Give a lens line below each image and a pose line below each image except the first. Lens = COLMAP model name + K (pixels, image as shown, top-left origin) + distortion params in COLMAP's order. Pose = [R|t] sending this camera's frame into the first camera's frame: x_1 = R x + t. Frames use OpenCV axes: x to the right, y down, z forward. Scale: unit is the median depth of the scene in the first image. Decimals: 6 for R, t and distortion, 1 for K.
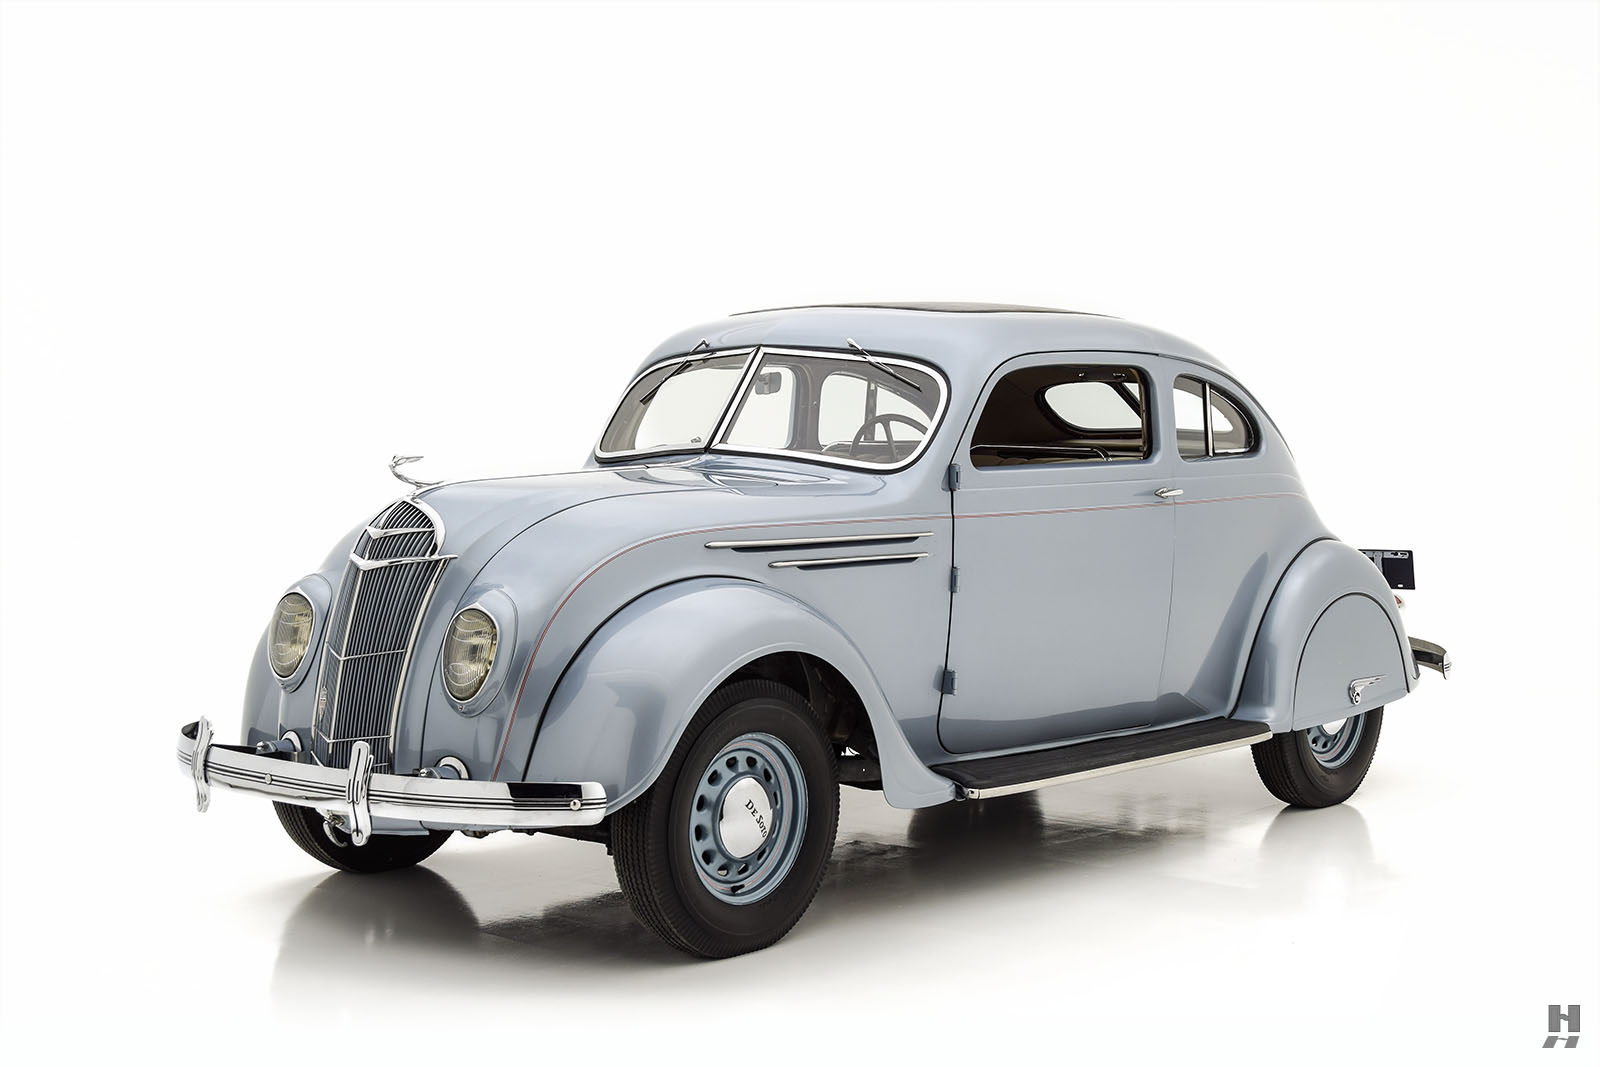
lens RADIAL K [[2367.5, 0, 800.0], [0, 2367.5, 533.5], [0, 0, 1]] dist [0.020398, 0.028281]
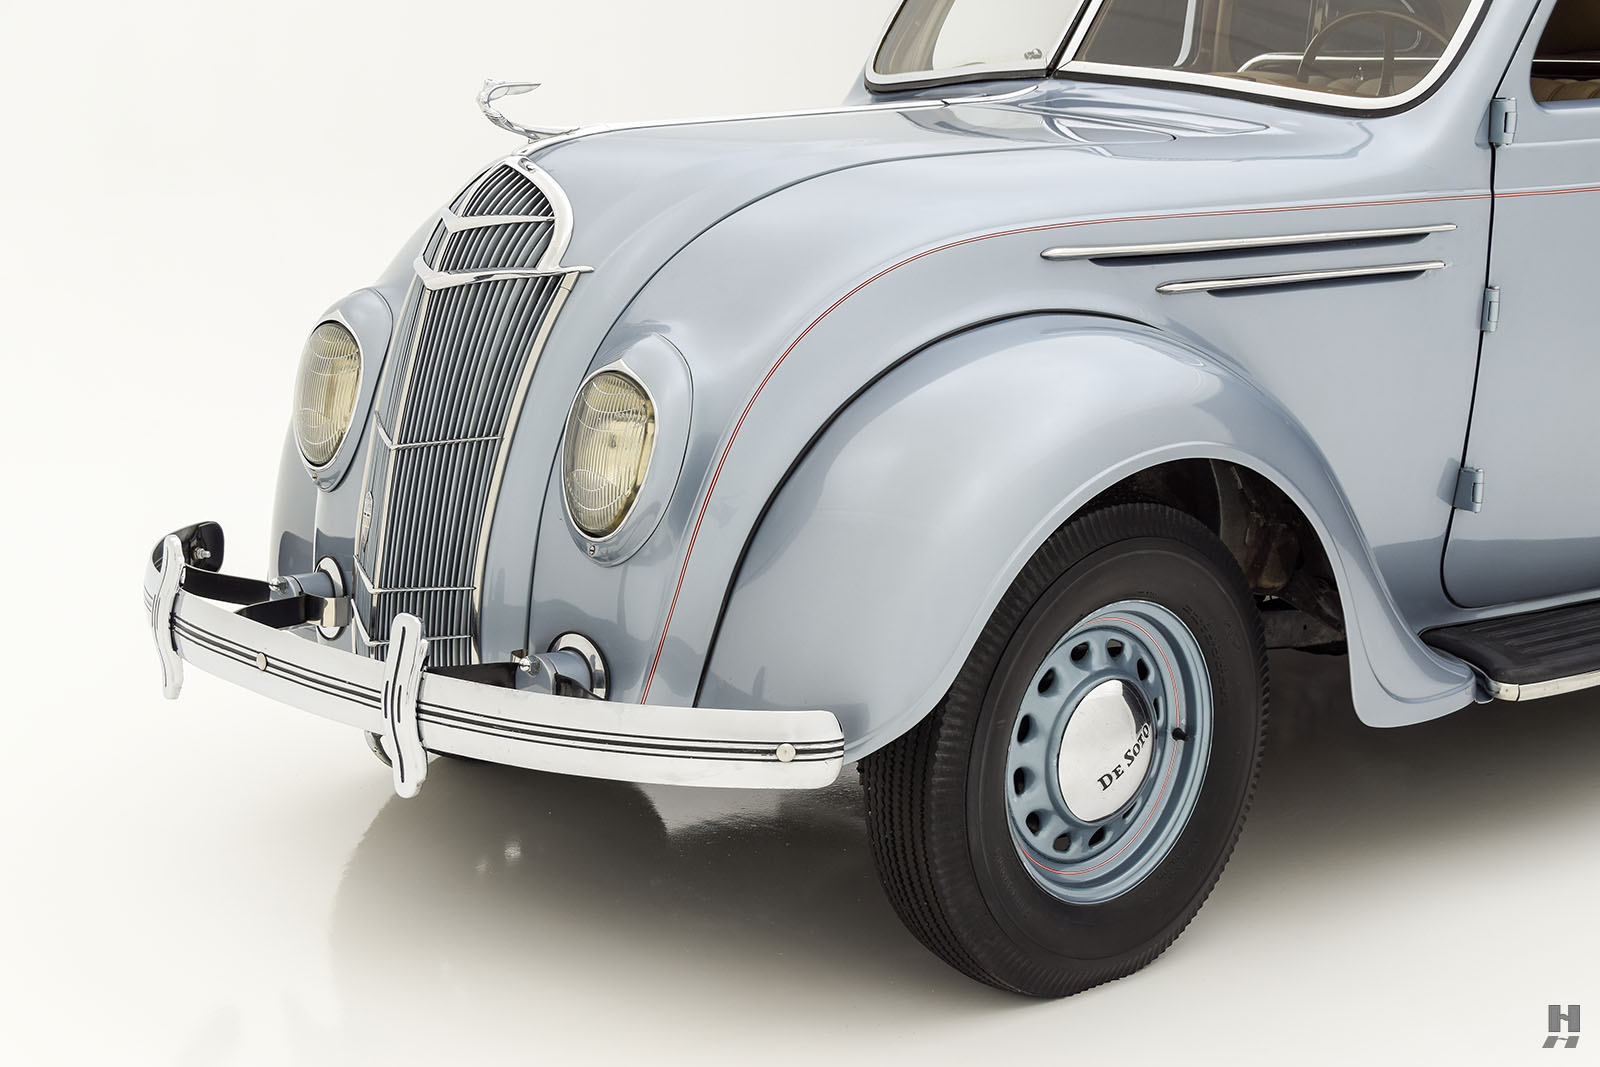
lens RADIAL K [[2637.1, 0, 842.7], [0, 2637.1, 588.5], [0, 0, 1]] dist [0.176283, -0.070191]
pose [[0.992937, 0.028195, -0.115247, -0.012693], [-0.009395, 0.986987, 0.160525, -0.016364], [0.118273, -0.158308, 0.980281, 0.377134]]
